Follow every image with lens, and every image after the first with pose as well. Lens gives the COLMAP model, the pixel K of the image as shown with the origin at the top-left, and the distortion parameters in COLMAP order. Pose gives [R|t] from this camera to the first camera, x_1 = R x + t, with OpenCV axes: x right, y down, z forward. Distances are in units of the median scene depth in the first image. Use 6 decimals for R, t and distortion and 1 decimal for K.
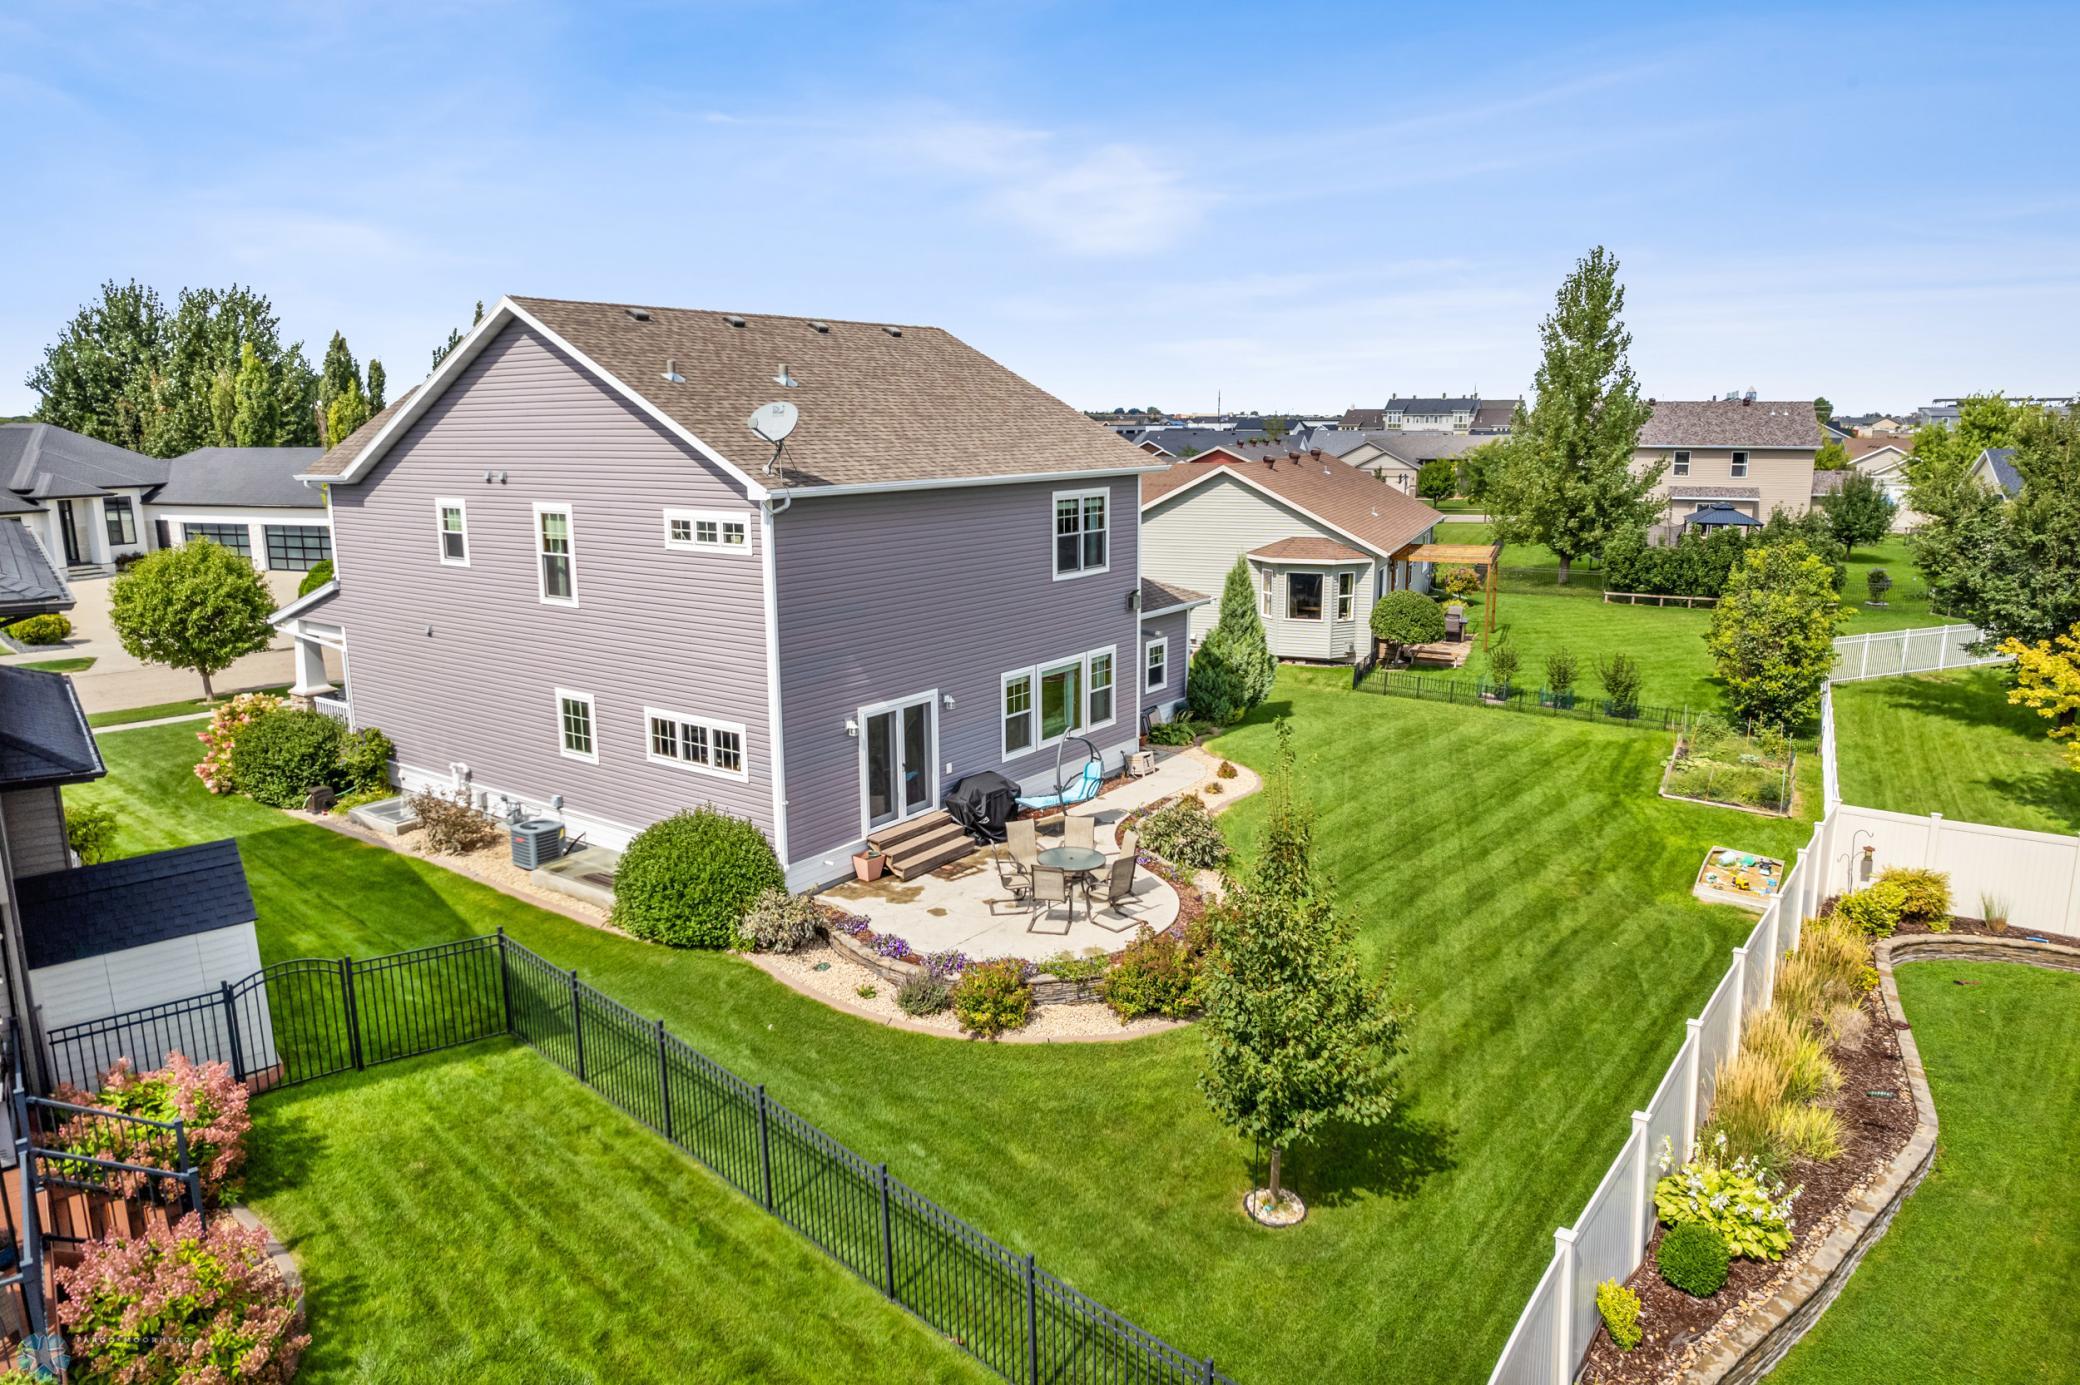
lens RADIAL K [[1343.6, 0, 1051.4], [0, 1343.6, 691.1], [0, 0, 1]] dist [-0.071003, 0.057841]
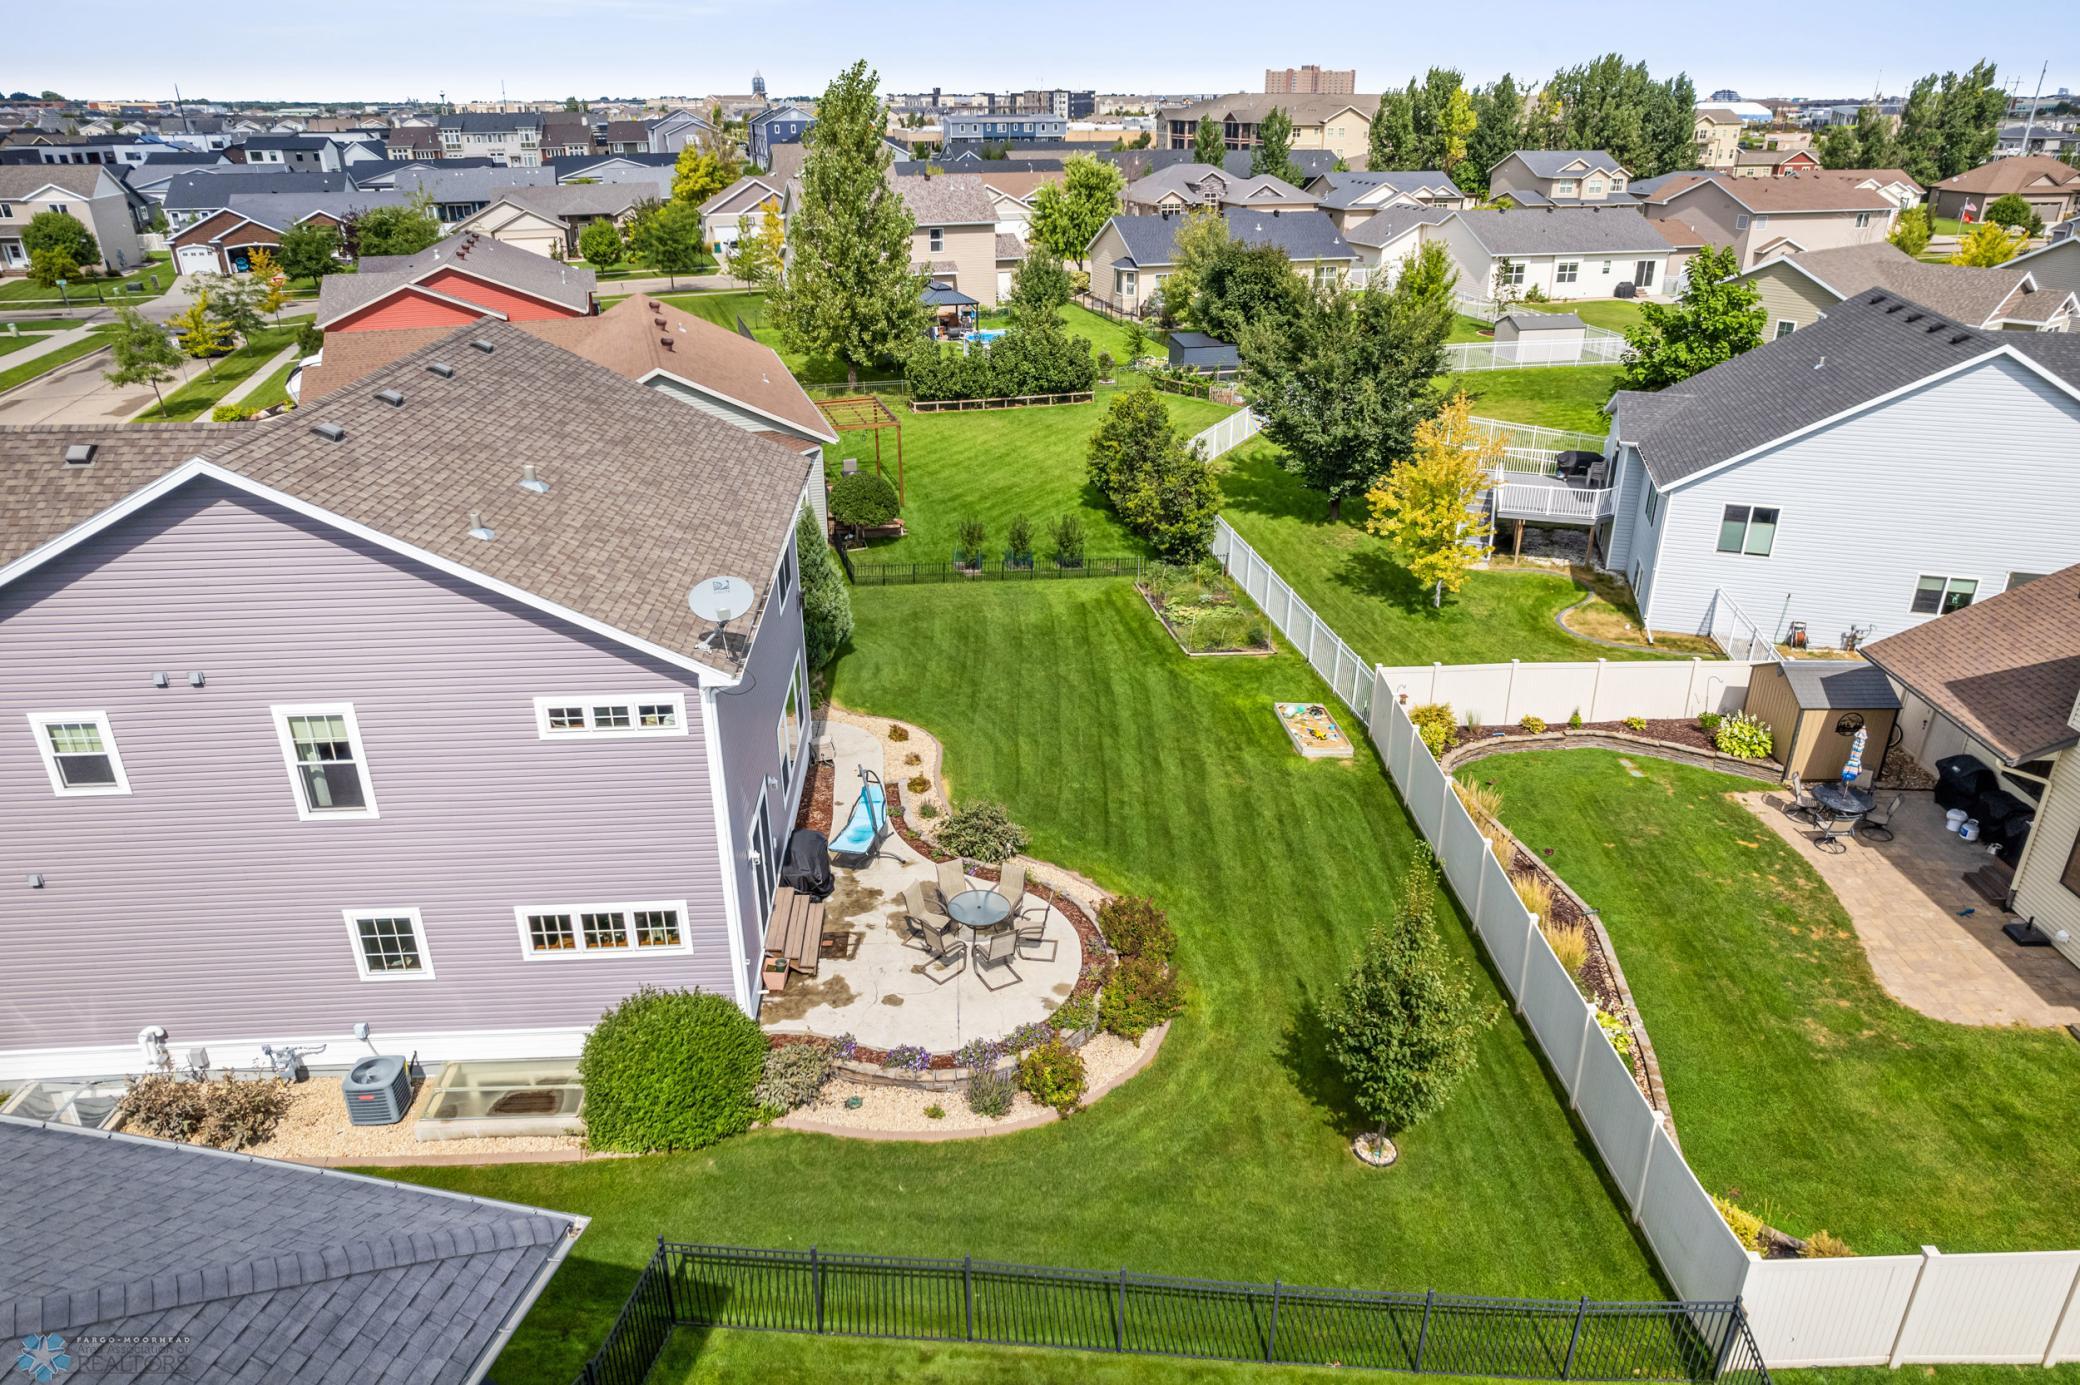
lens RADIAL K [[1343.6, 0, 1051.4], [0, 1343.6, 691.1], [0, 0, 1]] dist [-0.071003, 0.057841]
pose [[0.772262, -0.257067, 0.580972, -0.503943], [0.124086, 0.957899, 0.258906, -0.305051], [-0.623068, -0.127853, 0.771647, 0.133646]]
